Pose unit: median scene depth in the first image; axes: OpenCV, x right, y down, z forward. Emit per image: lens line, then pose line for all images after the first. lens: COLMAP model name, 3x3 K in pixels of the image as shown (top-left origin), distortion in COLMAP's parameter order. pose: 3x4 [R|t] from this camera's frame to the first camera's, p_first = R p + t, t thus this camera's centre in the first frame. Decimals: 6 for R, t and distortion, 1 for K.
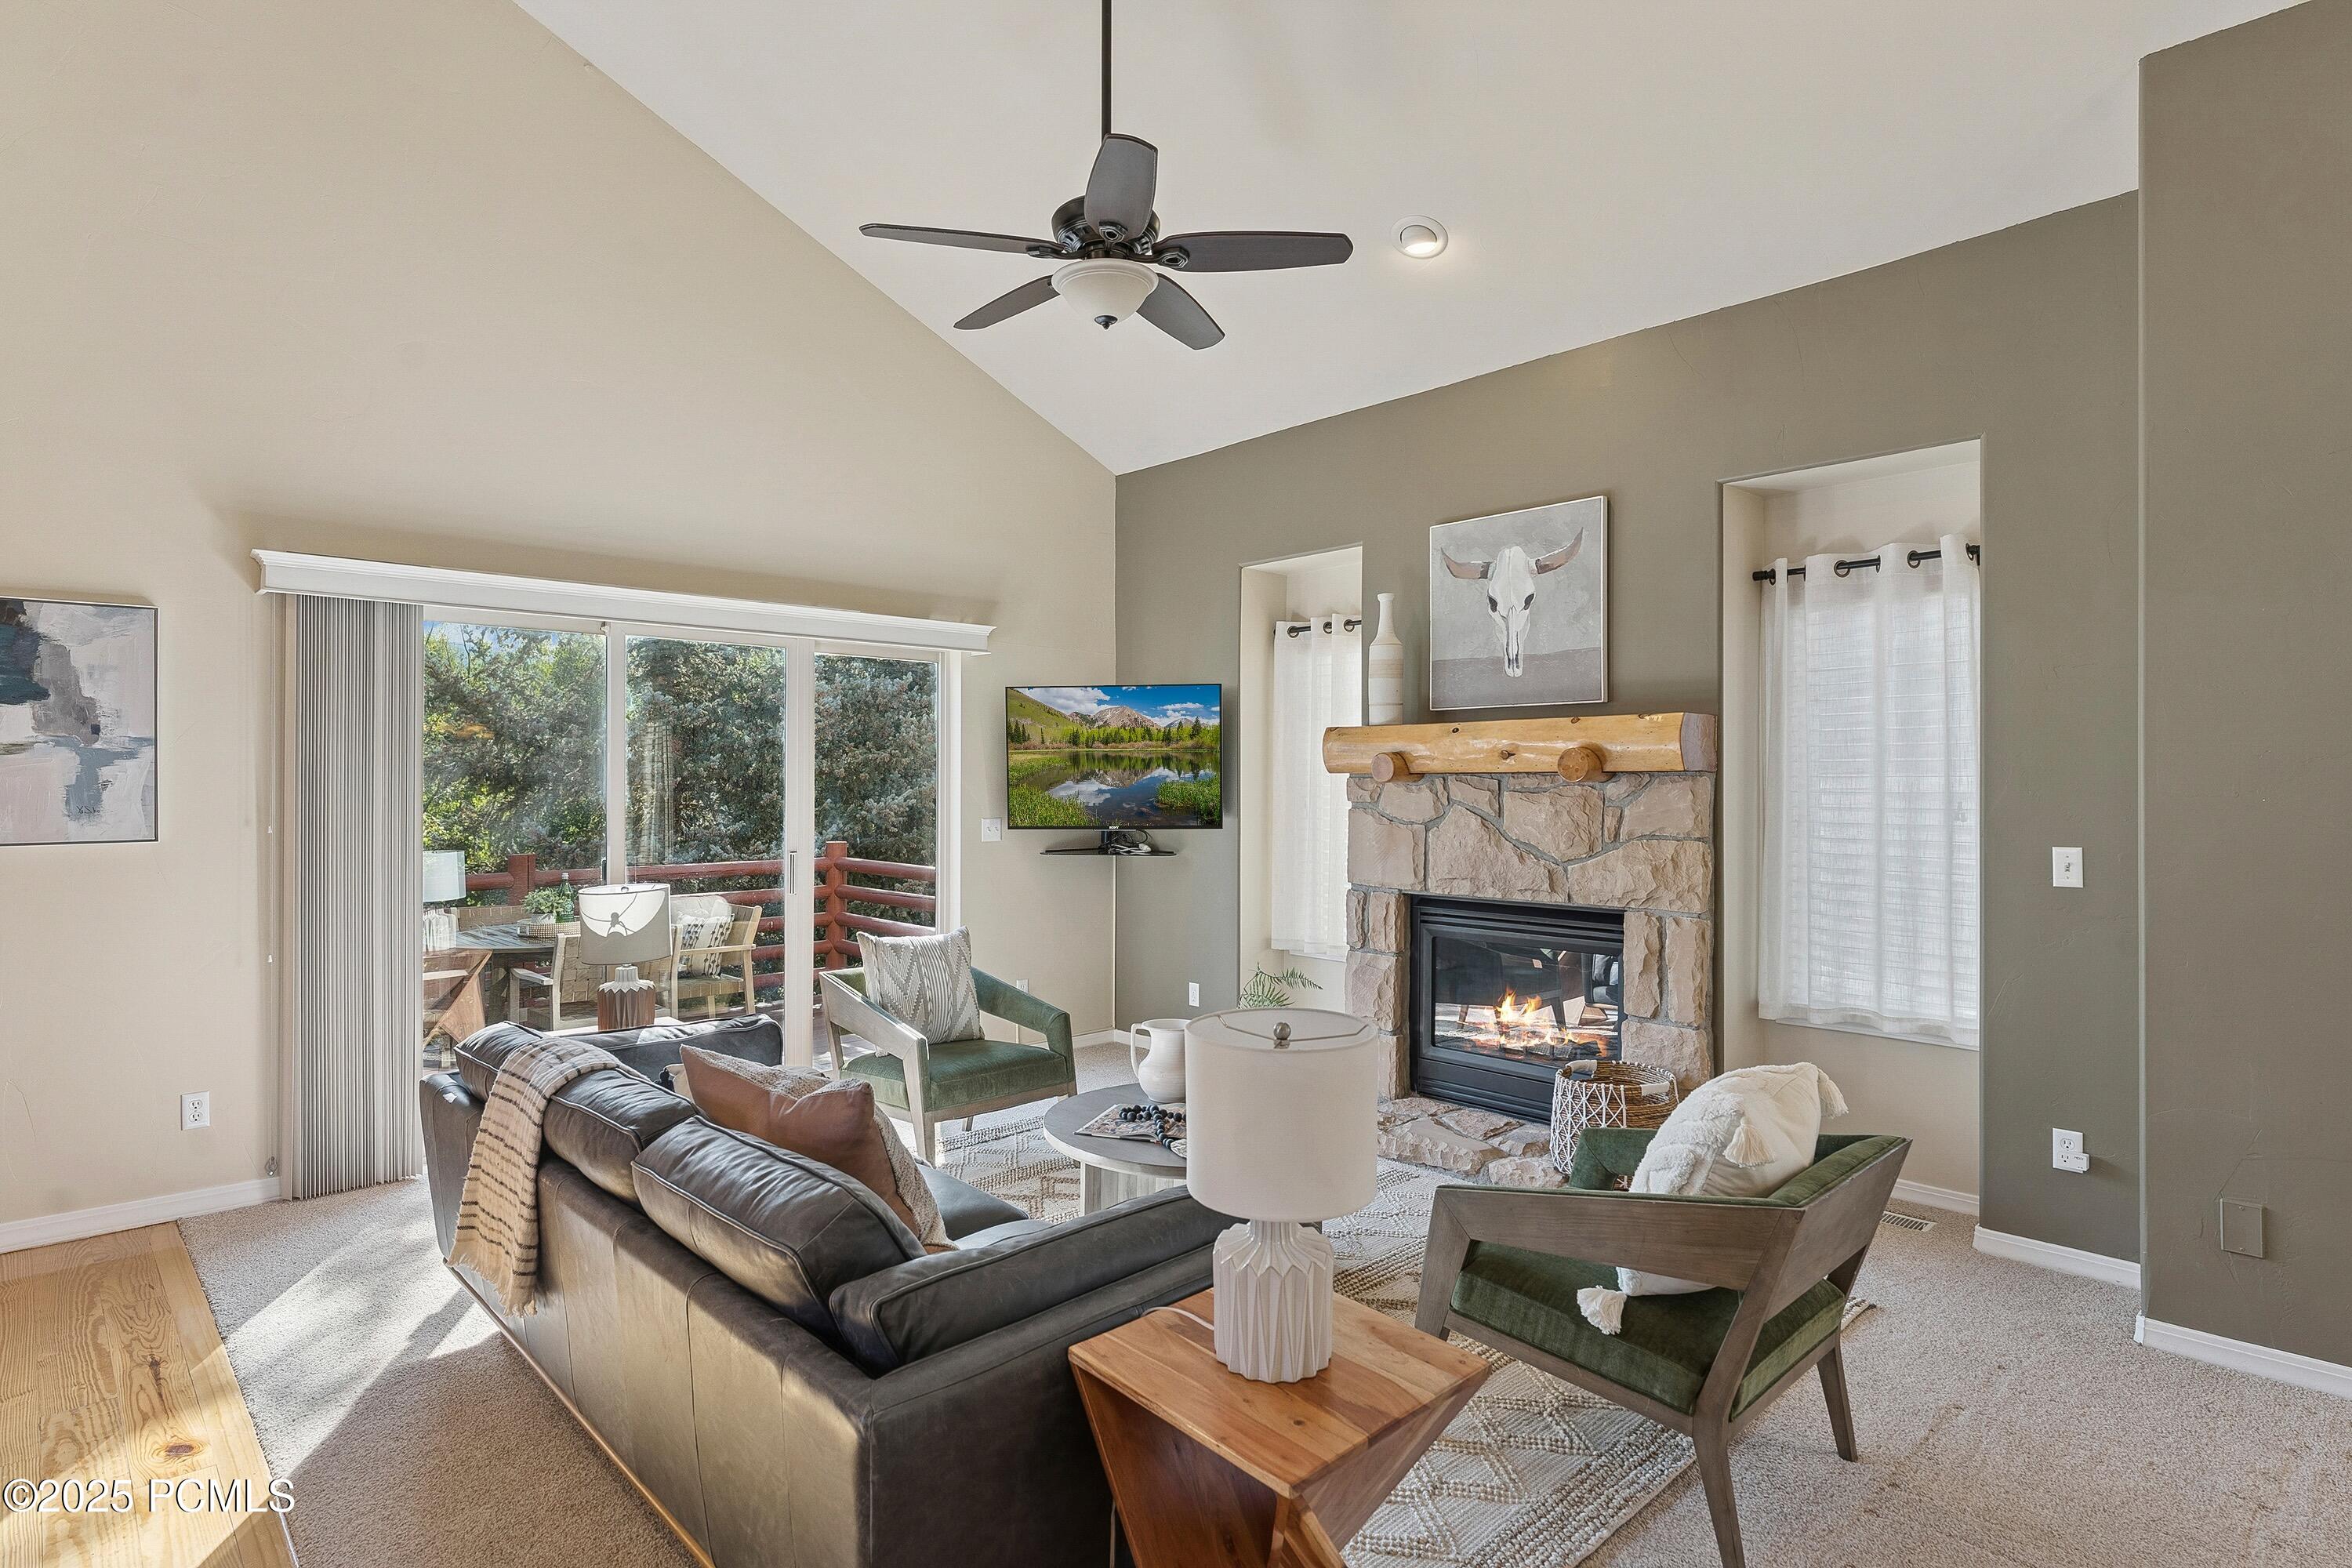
lens RADIAL K [[1217.0, 0, 1172.8], [0, 1217.0, 774.9], [0, 0, 1]] dist [0.004840, -0.001226]
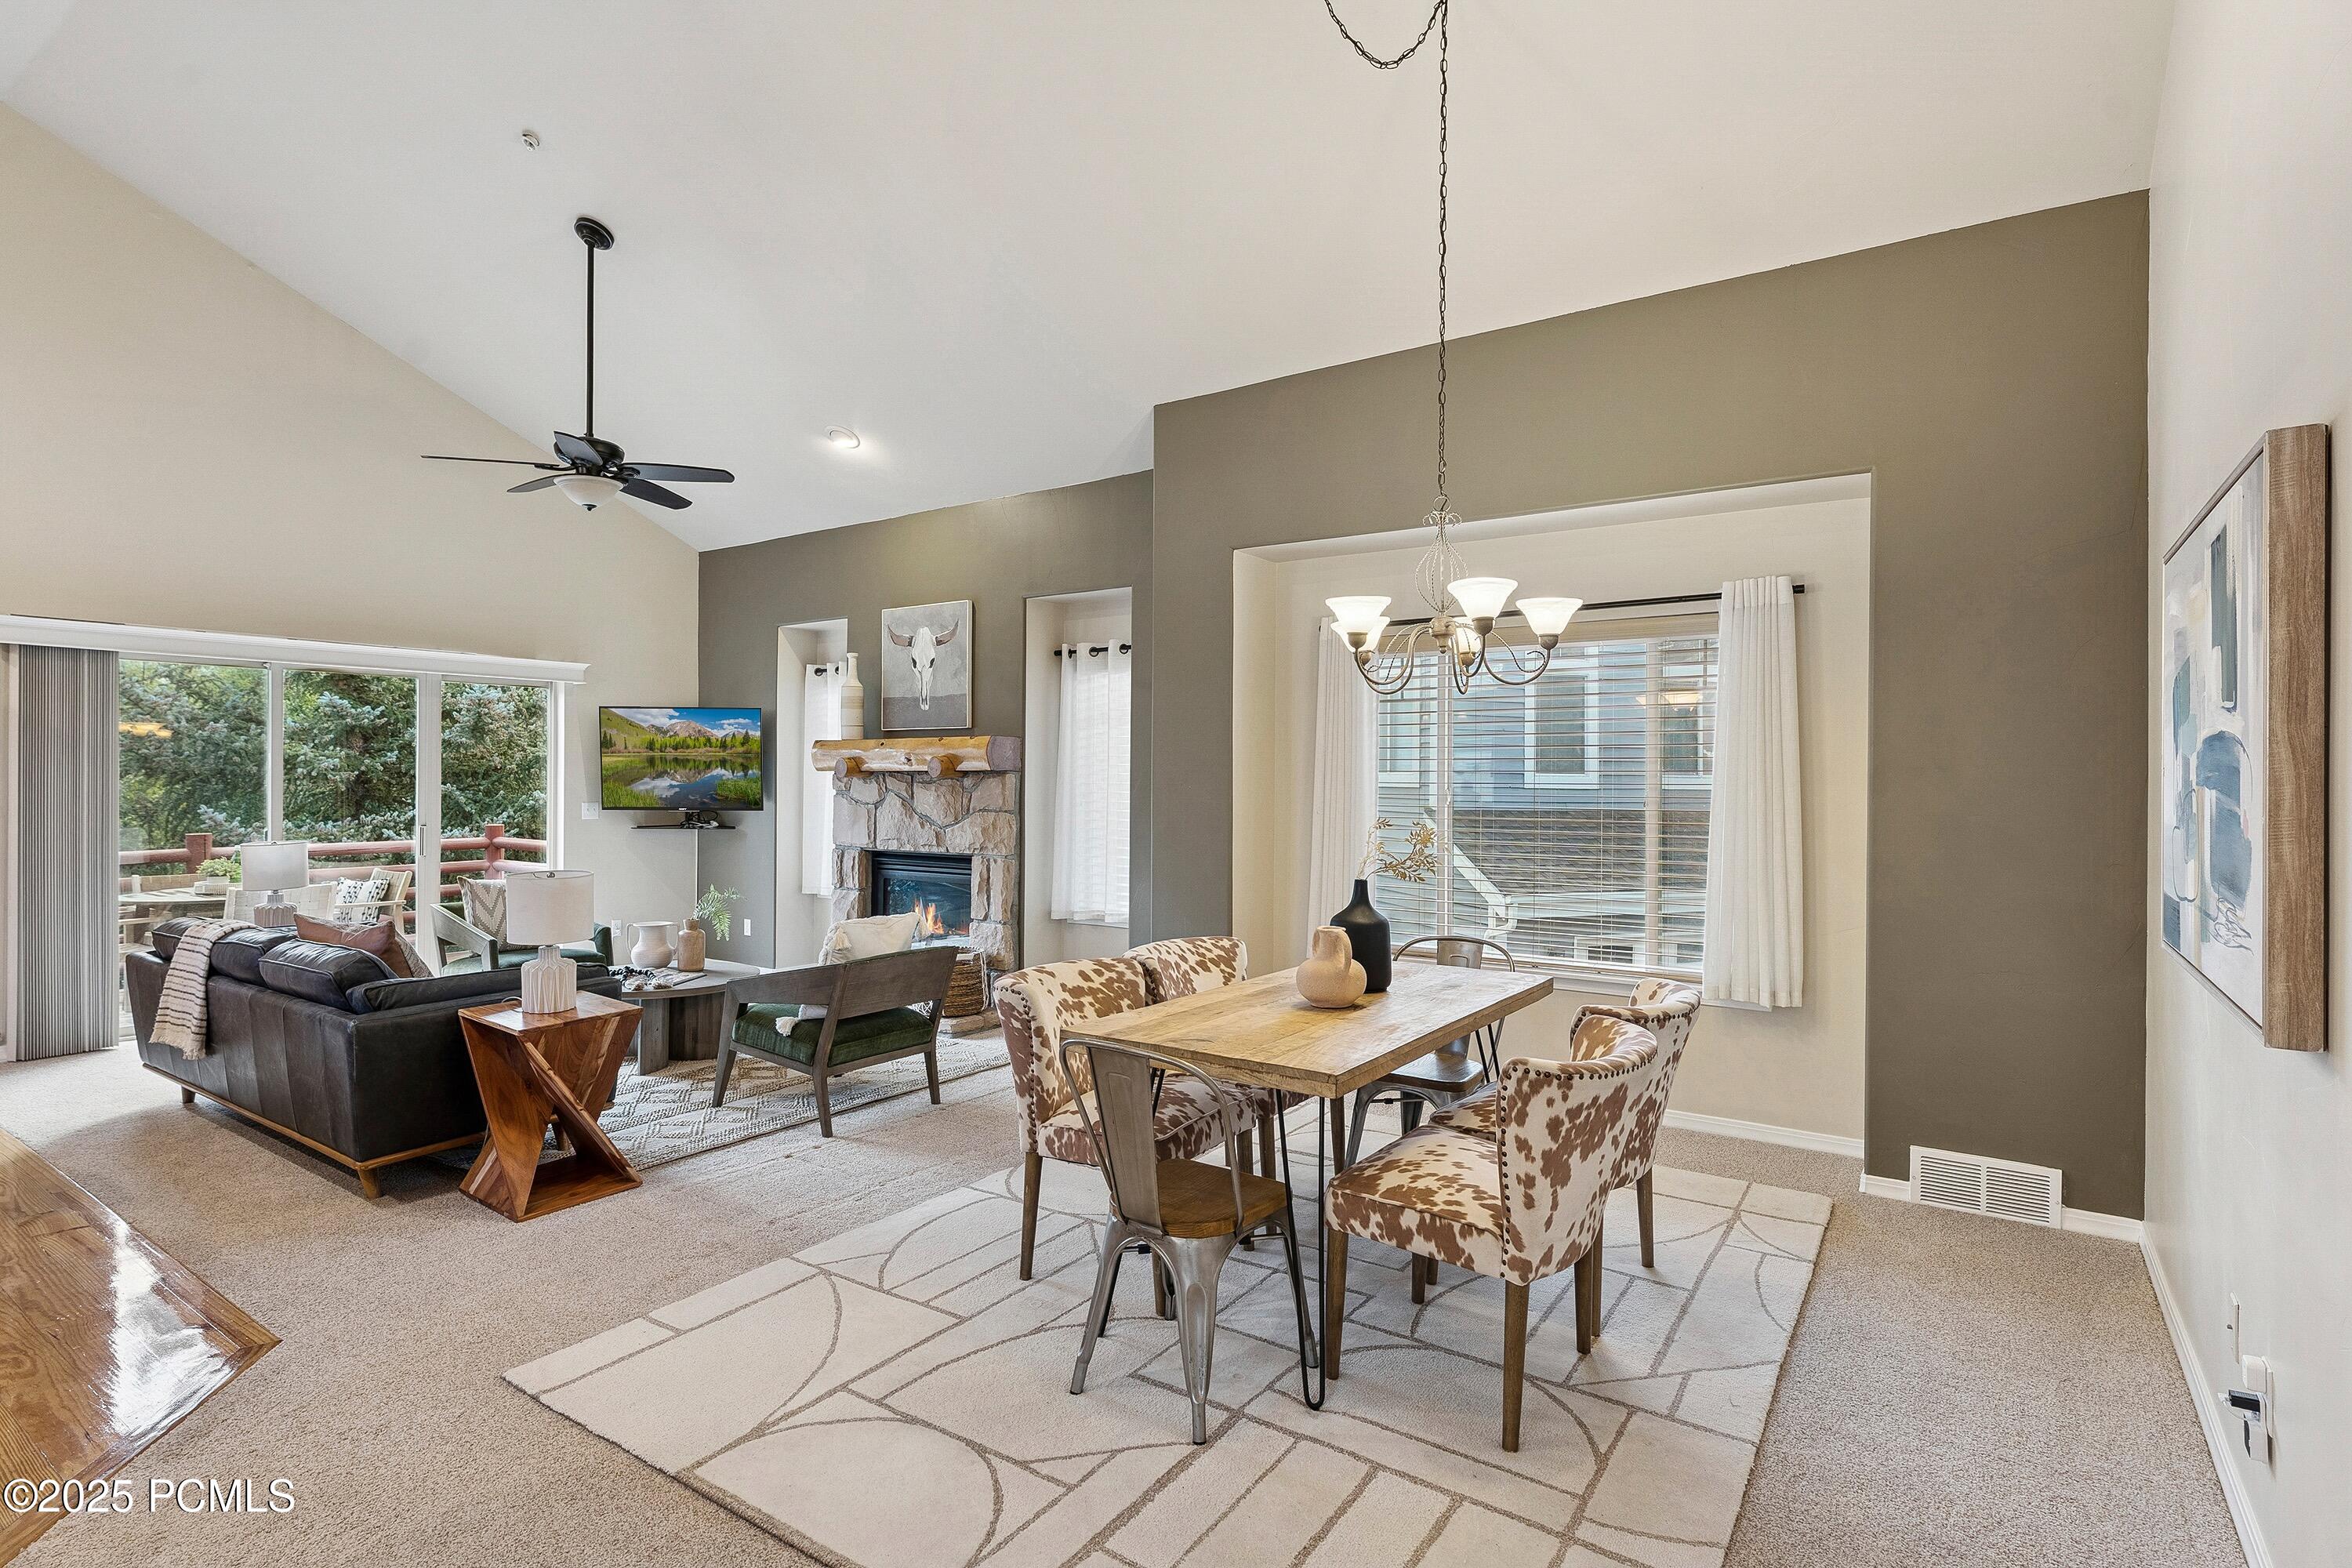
lens RADIAL K [[1162.9, 0, 1177.9], [0, 1162.9, 774.7], [0, 0, 1]] dist [-0.005548, 0.000869]
pose [[0.977892, 0.004154, 0.209067, 0.281604], [-0.004685, 0.999987, 0.002045, -0.001909], [-0.209056, -0.002979, 0.977899, -0.525359]]
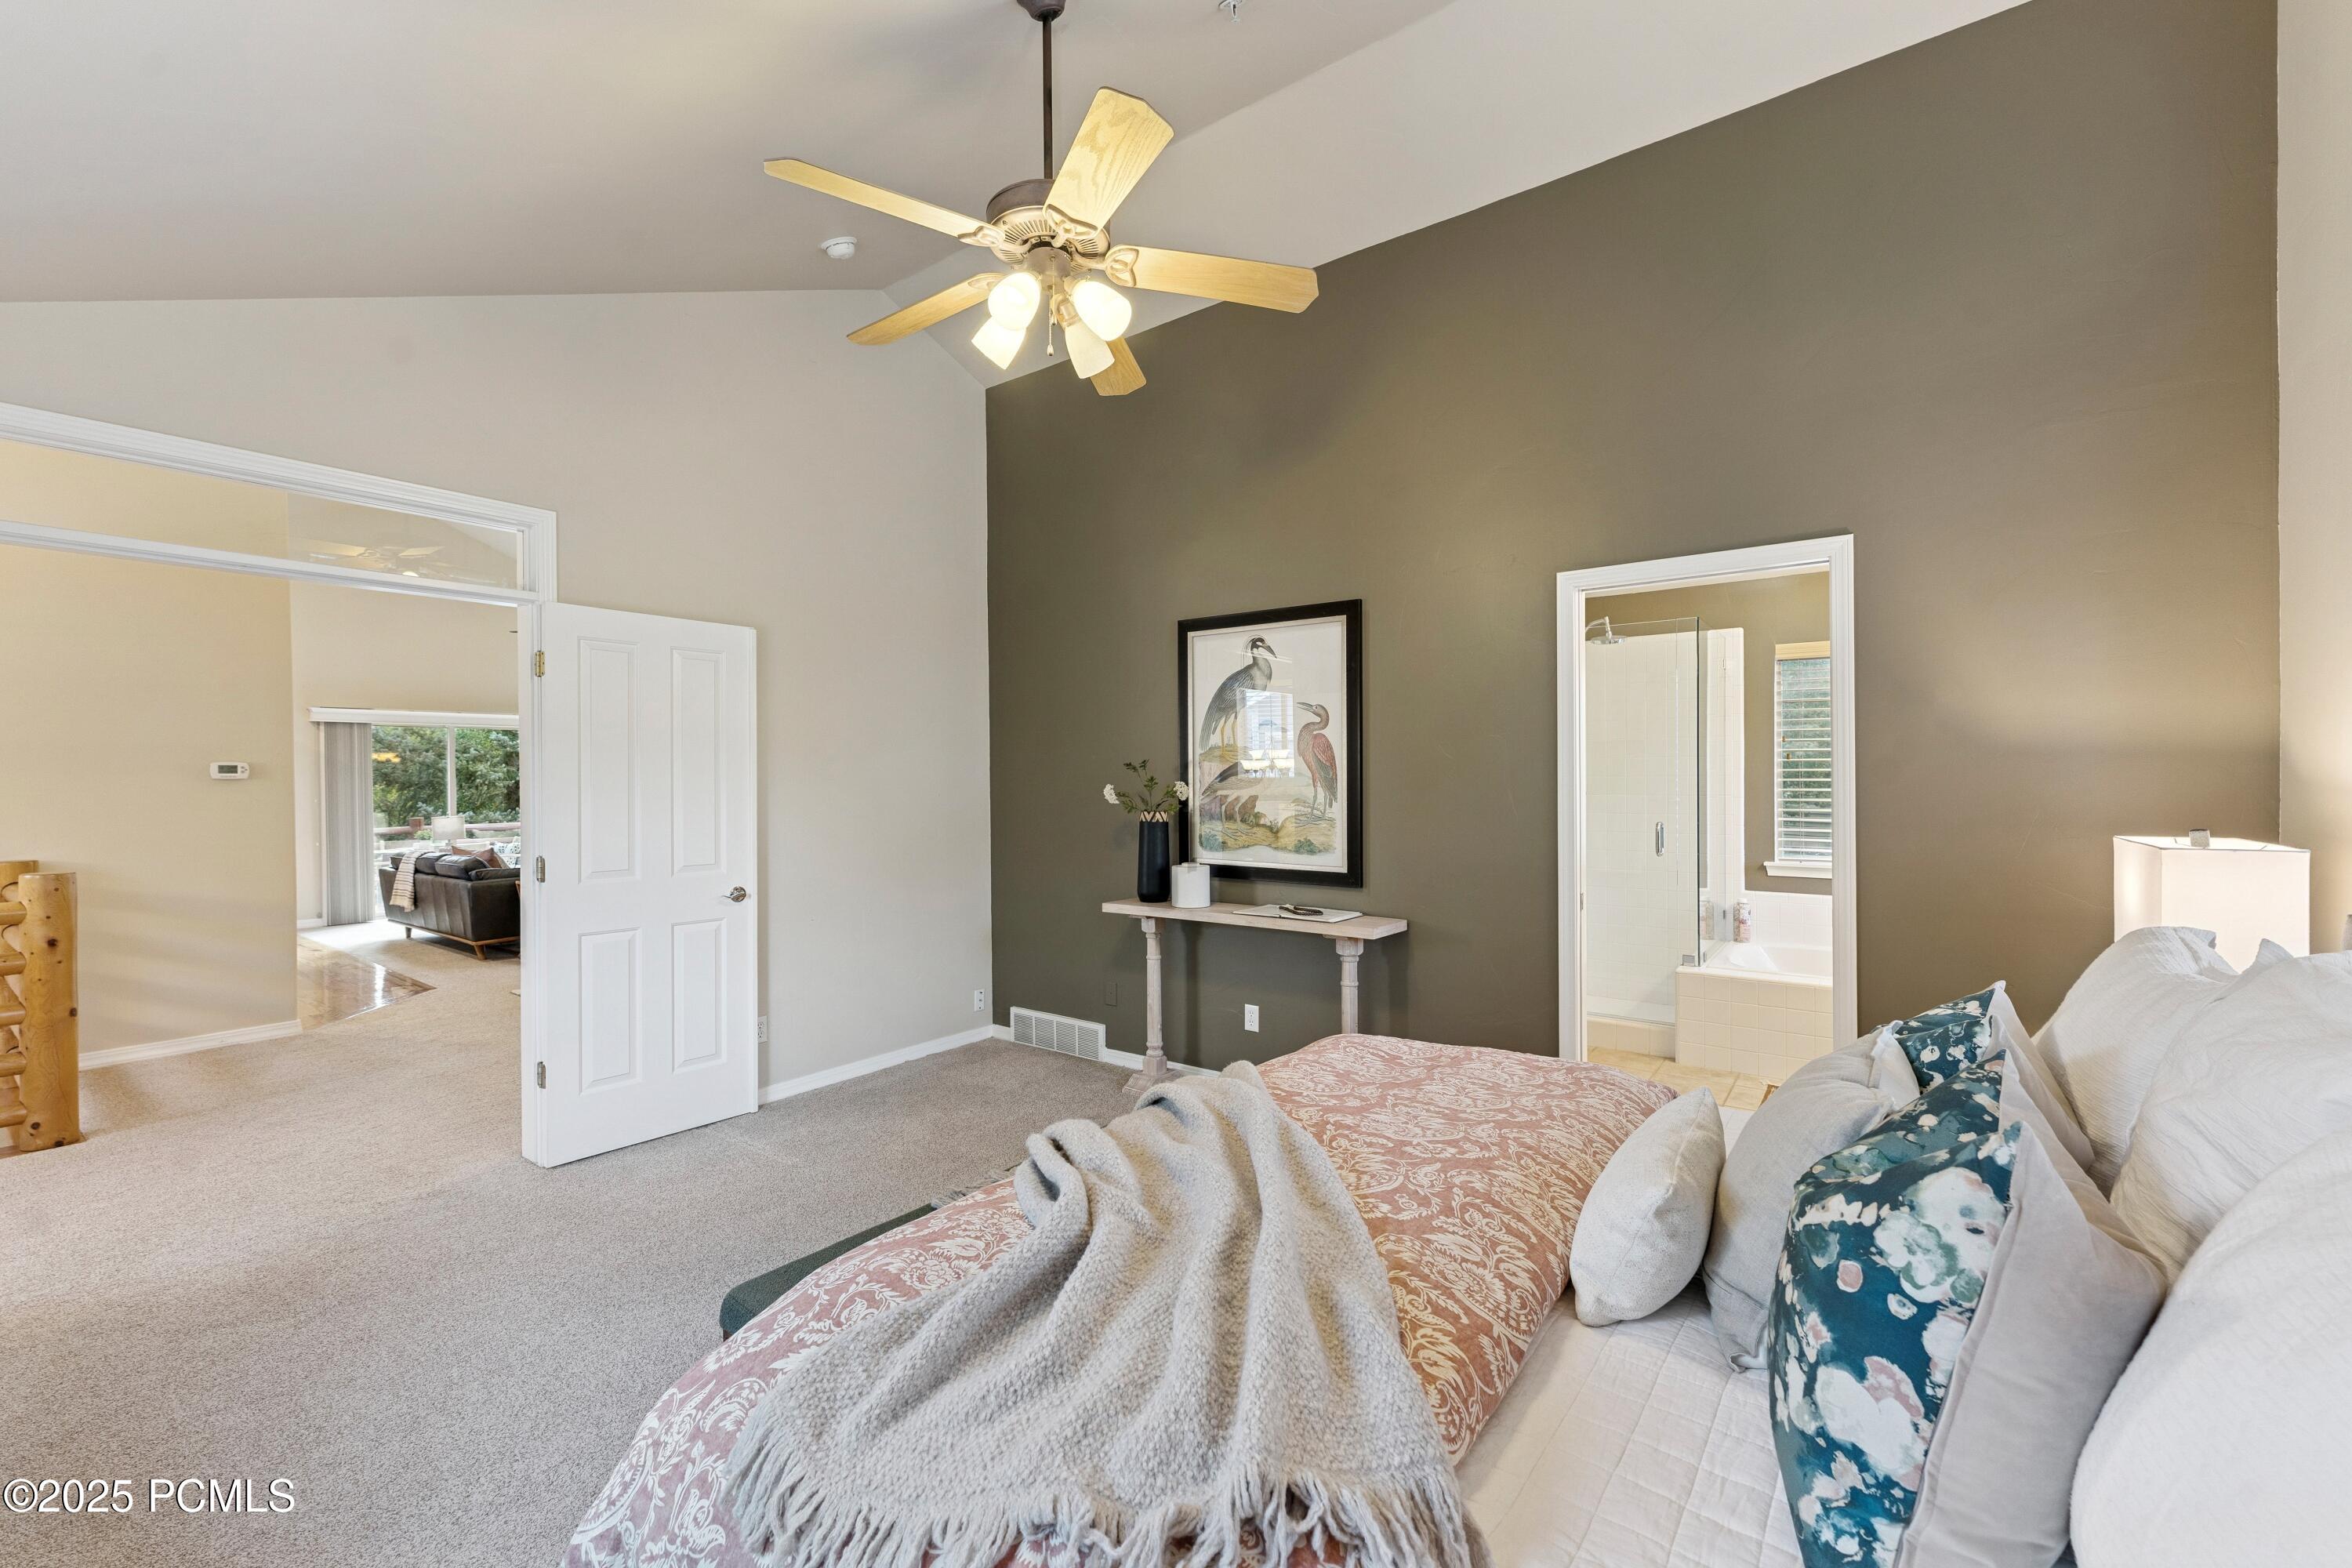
lens RADIAL K [[942.1, 0, 1175.6], [0, 942.1, 778.7], [0, 0, 1]] dist [-0.002659, -0.000096]
pose [[0.983704, -0.012287, 0.179375, 0.728189], [0.010908, 0.999903, 0.008675, -0.004847], [-0.179464, -0.006577, 0.983742, -1.305764]]
